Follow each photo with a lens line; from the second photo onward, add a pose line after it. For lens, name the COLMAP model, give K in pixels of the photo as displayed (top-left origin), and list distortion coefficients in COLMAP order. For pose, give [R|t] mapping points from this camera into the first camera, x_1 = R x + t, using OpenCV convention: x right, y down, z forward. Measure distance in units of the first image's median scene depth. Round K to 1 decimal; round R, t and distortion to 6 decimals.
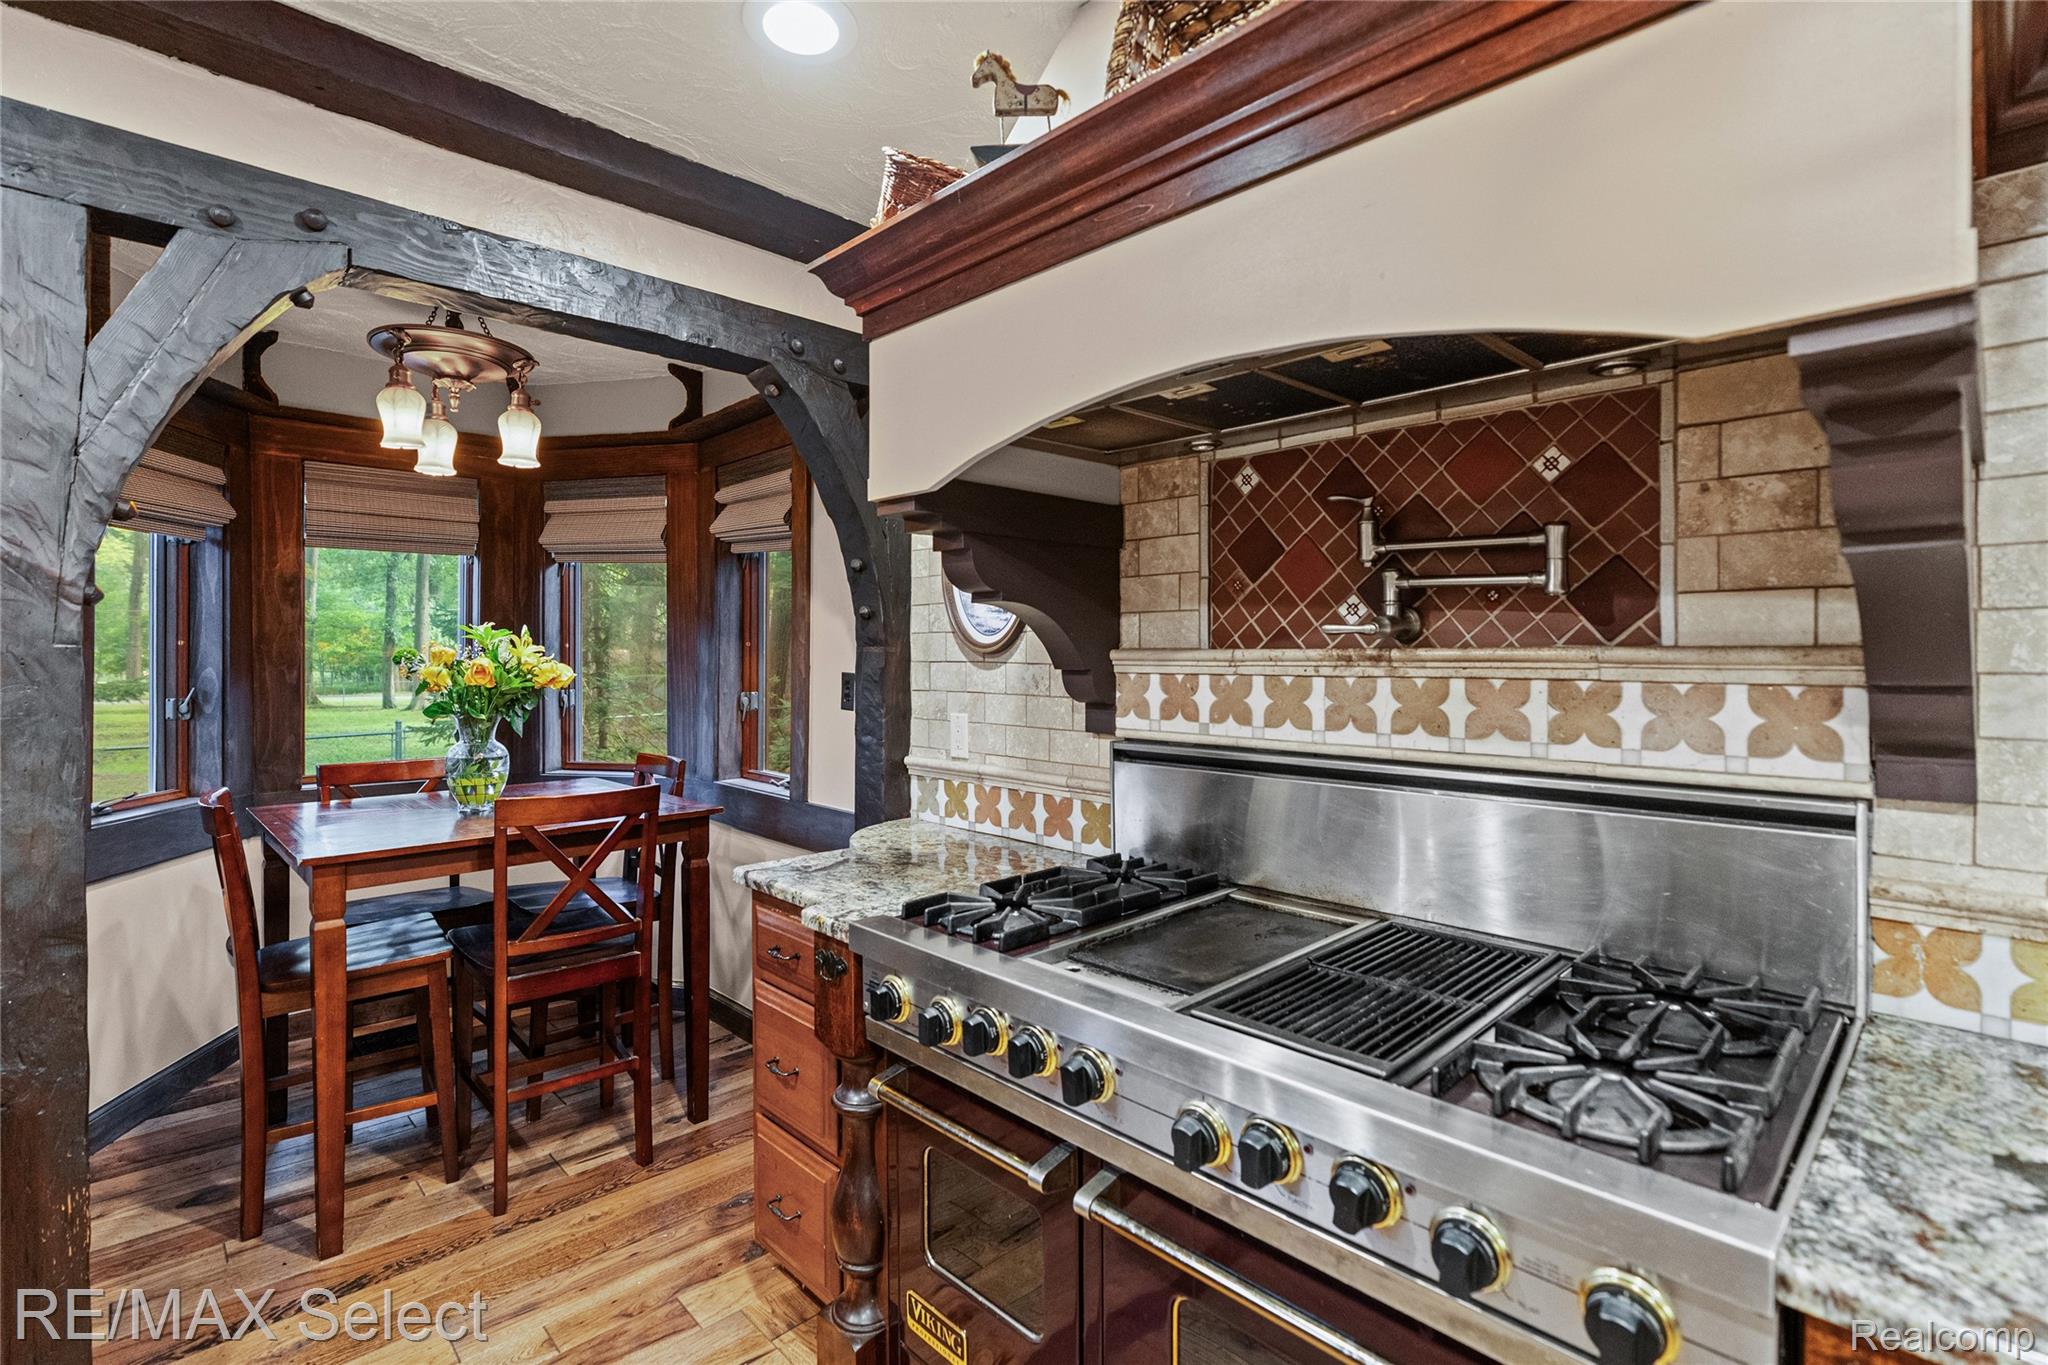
lens RADIAL K [[947.2, 0, 1022.7], [0, 947.2, 660.3], [0, 0, 1]] dist [-0.003006, 0.000790]
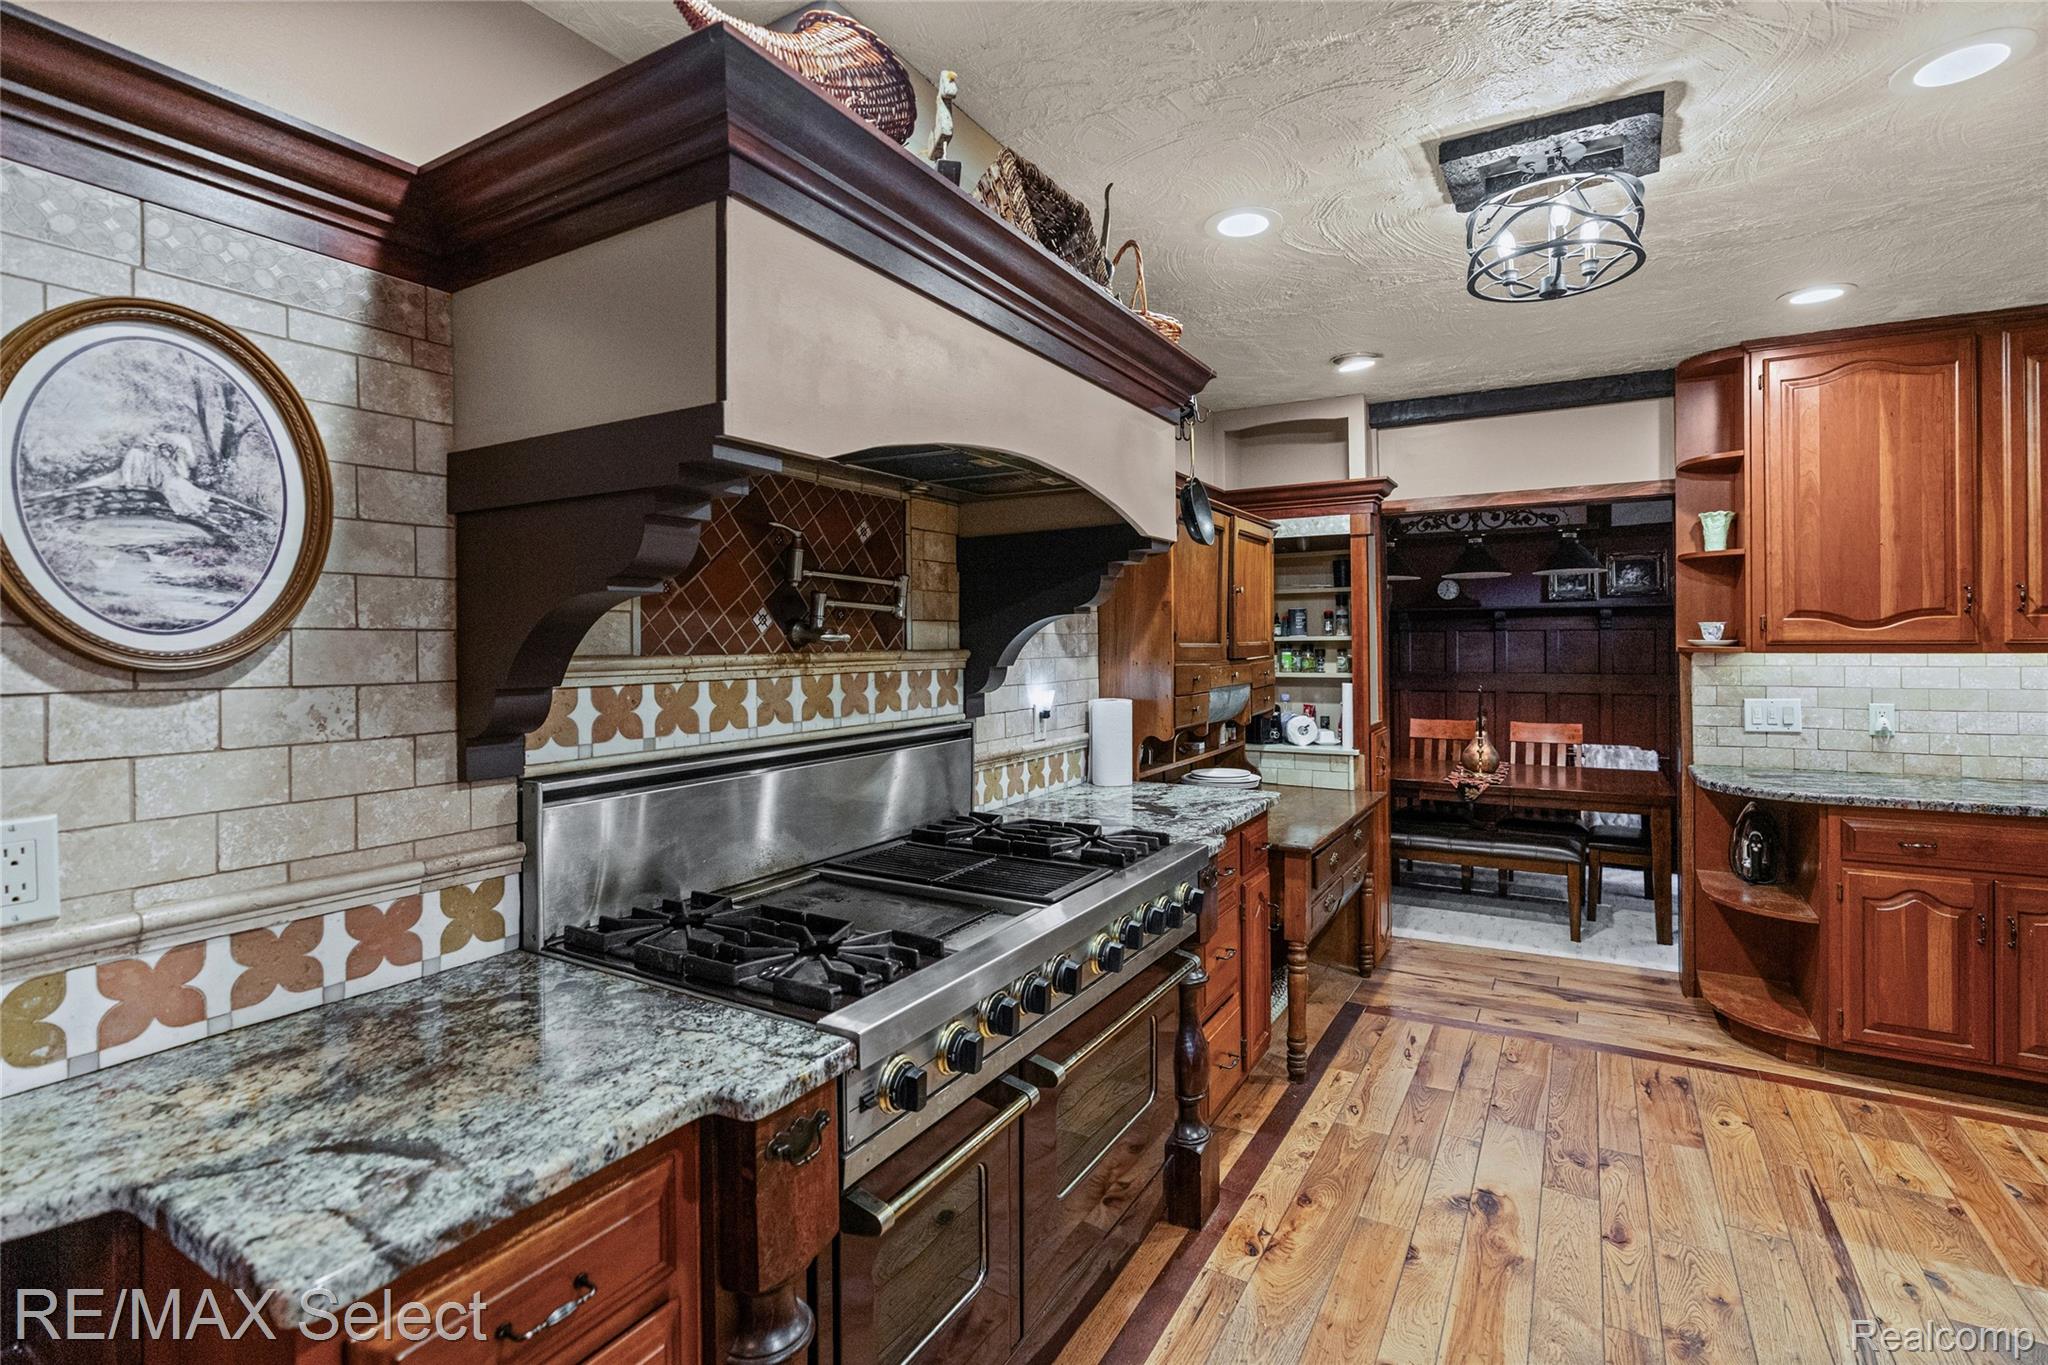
lens RADIAL K [[927.6, 0, 1059.3], [0, 927.6, 638.4], [0, 0, 1]] dist [-0.001143, 0.000082]
pose [[-0.276738, 0.006053, 0.960926, -0.753655], [0.013701, 0.999903, -0.002353, -0.020541], [-0.960848, 0.012515, -0.276795, 0.859489]]
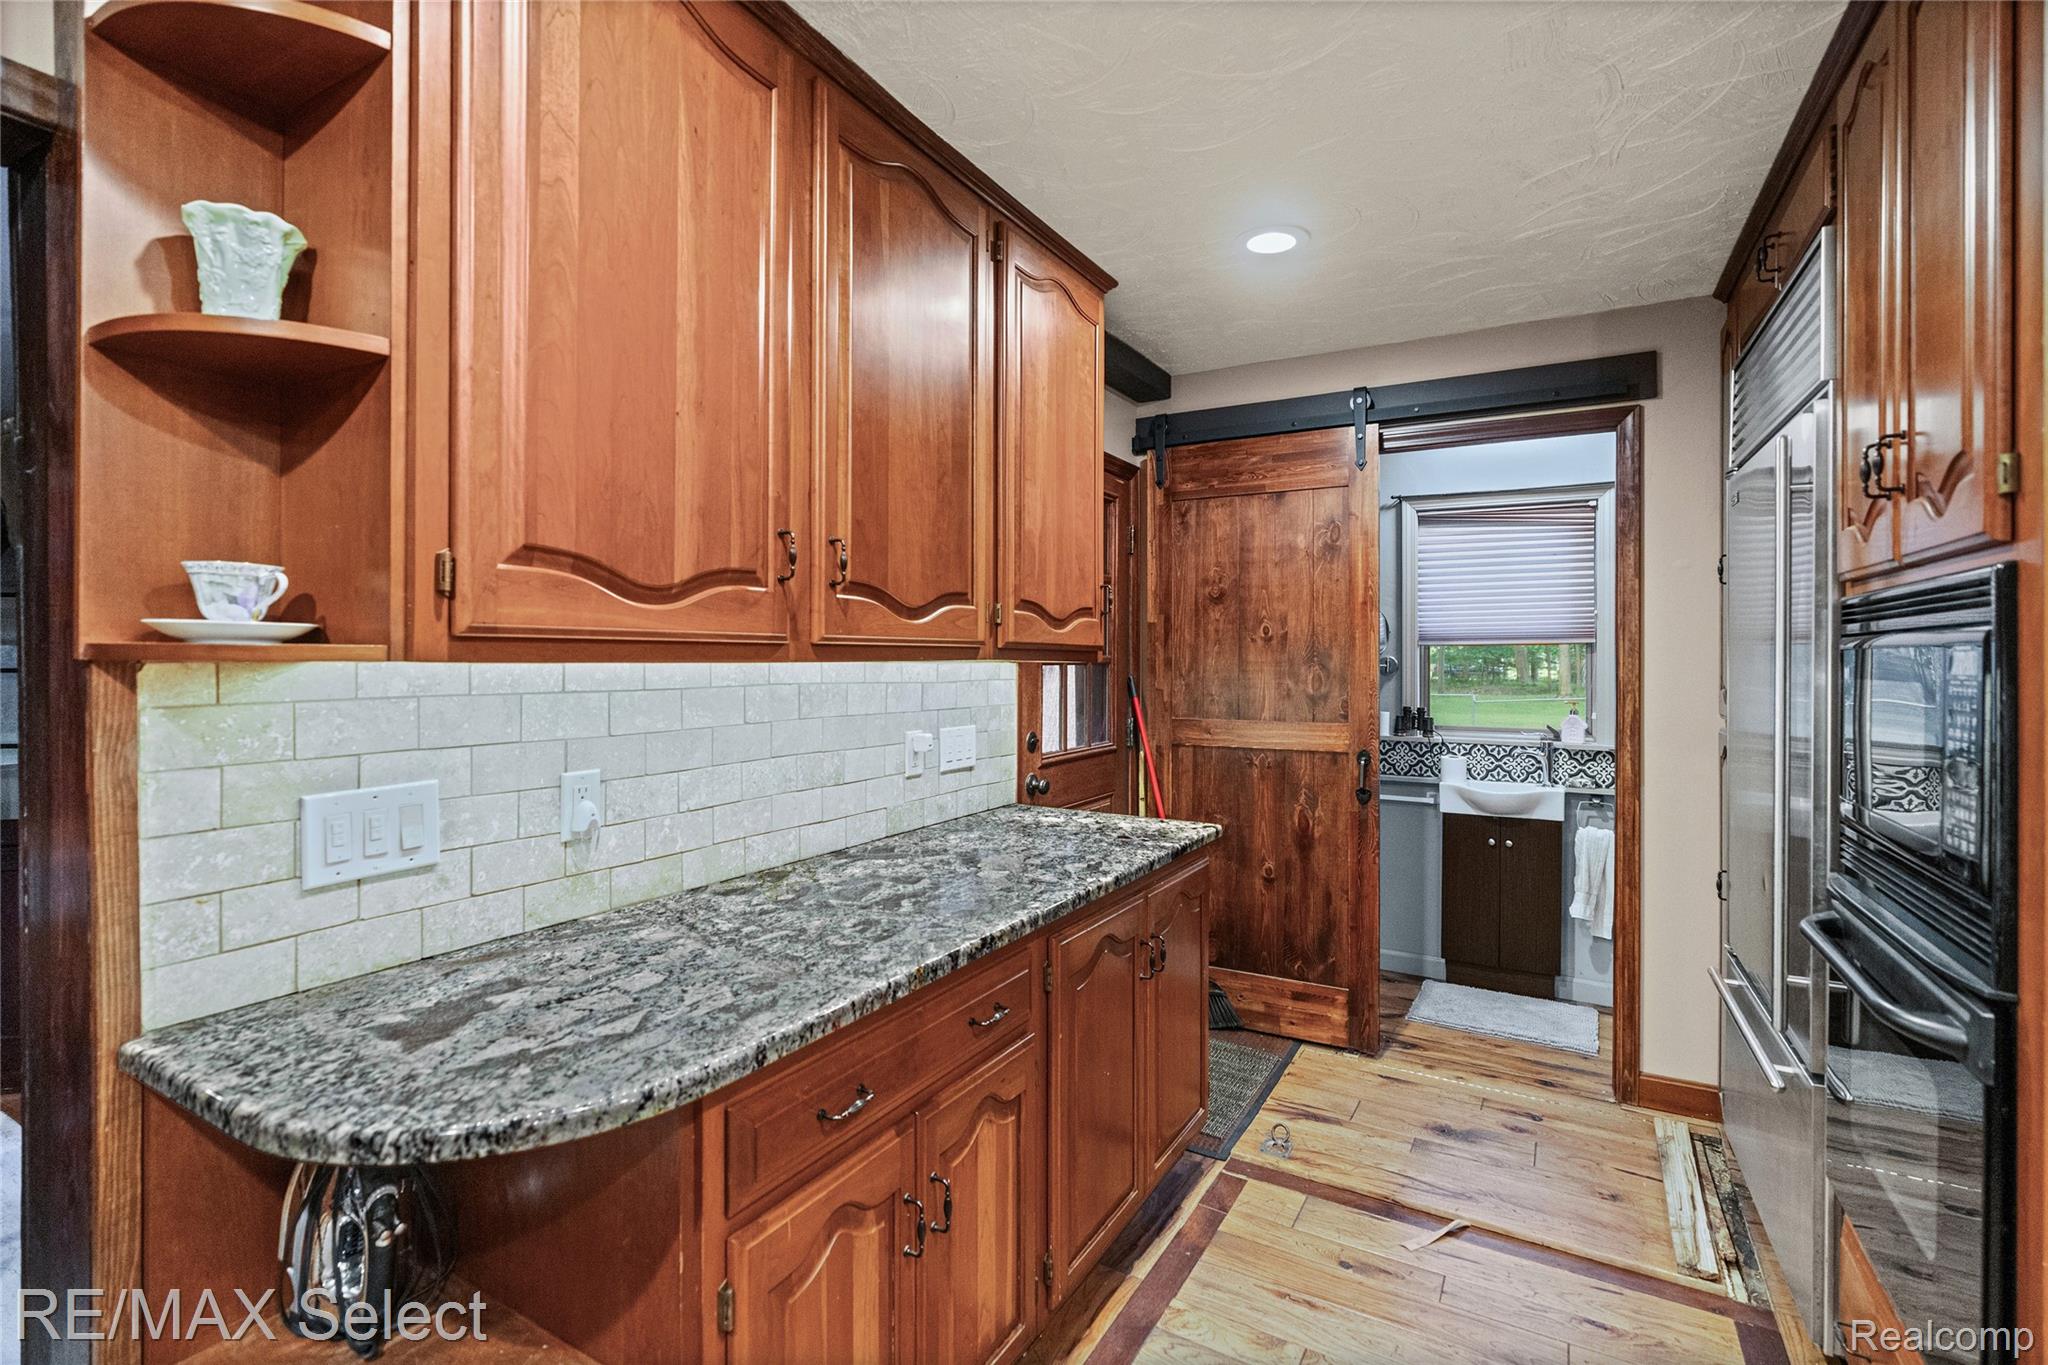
lens RADIAL K [[921.2, 0, 1021.3], [0, 921.2, 661.4], [0, 0, 1]] dist [-0.000069, 0.000029]
pose [[-0.961525, -0.001929, -0.274712, 0.393319], [-0.004507, 0.999952, 0.008755, 0.014523], [0.274682, 0.009656, -0.961487, -0.264179]]
